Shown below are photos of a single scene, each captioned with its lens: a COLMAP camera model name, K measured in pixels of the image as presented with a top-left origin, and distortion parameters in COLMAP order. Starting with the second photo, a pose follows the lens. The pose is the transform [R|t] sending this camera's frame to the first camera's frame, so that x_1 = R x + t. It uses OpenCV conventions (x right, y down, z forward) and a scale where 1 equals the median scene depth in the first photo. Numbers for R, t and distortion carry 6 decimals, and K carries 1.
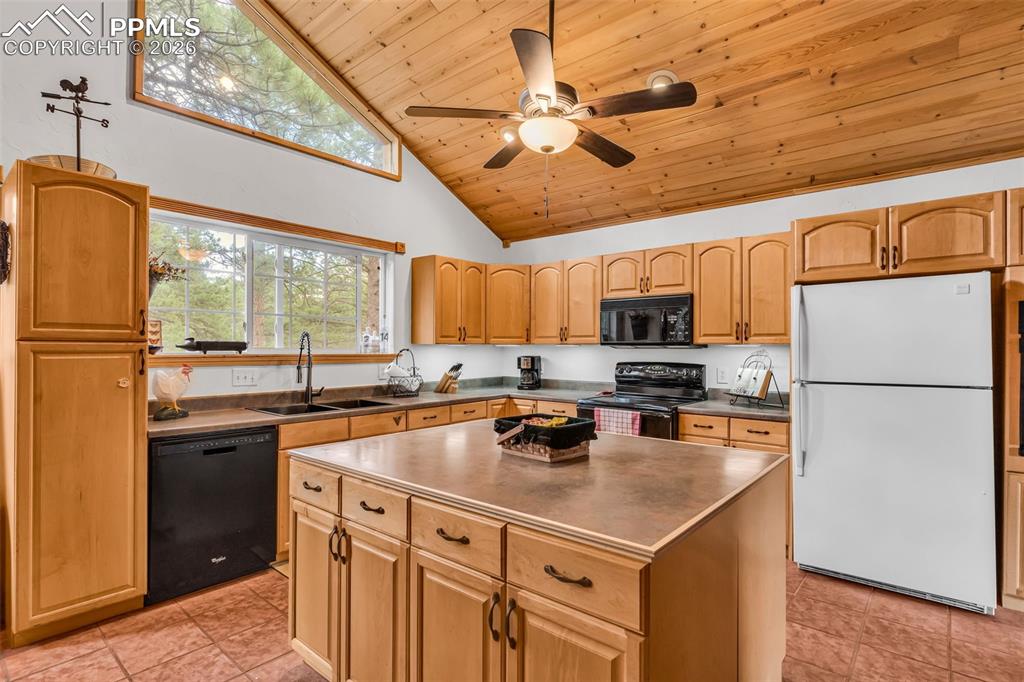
lens RADIAL K [[499.5, 0, 506.3], [0, 499.5, 342.9], [0, 0, 1]] dist [-0.008876, 0.000667]
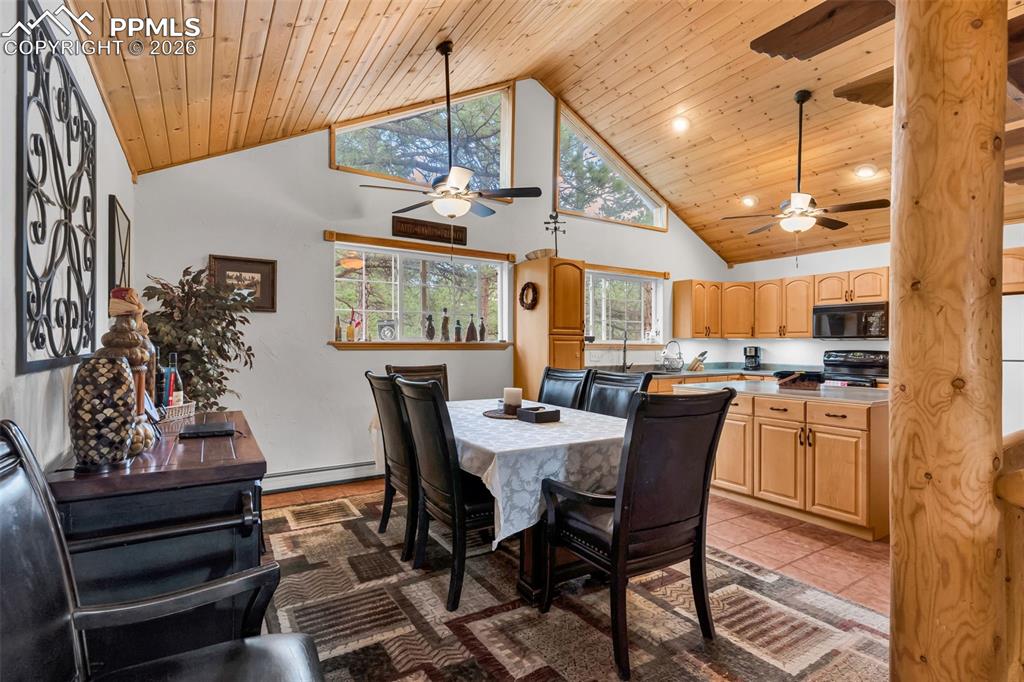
lens RADIAL K [[499.5, 0, 518.5], [0, 499.5, 345.6], [0, 0, 1]] dist [-0.008876, 0.000667]
pose [[0.960599, -0.001339, -0.277935, -0.234571], [0.003234, 0.999975, 0.006360, 0.014799], [0.277920, -0.007009, 0.960579, -0.629807]]
